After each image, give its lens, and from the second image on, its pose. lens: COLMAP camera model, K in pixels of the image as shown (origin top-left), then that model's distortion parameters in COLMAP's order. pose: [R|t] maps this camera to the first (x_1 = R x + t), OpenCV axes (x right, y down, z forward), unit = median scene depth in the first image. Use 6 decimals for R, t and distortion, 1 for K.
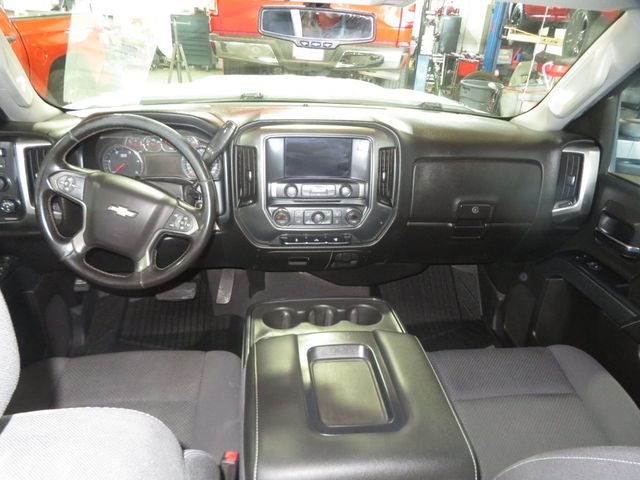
lens RADIAL K [[442.6, 0, 320.0], [0, 442.6, 240.0], [0, 0, 1]] dist [-0.056599, 0.029238]
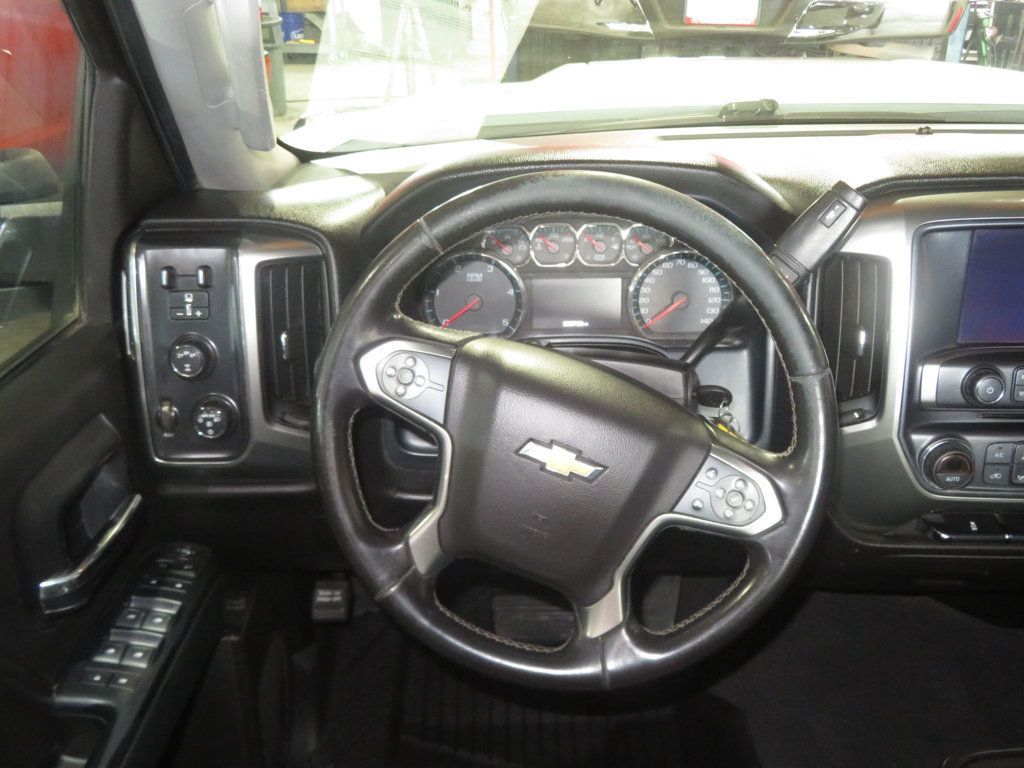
lens RADIAL K [[963.6, 0, 512.0], [0, 963.6, 384.0], [0, 0, 1]] dist [-0.000212, 0.000062]
pose [[0.983752, 0.019708, -0.178450, -0.278609], [-0.026536, 0.999001, -0.035962, -0.075195], [0.177563, 0.040113, 0.983292, 0.210331]]
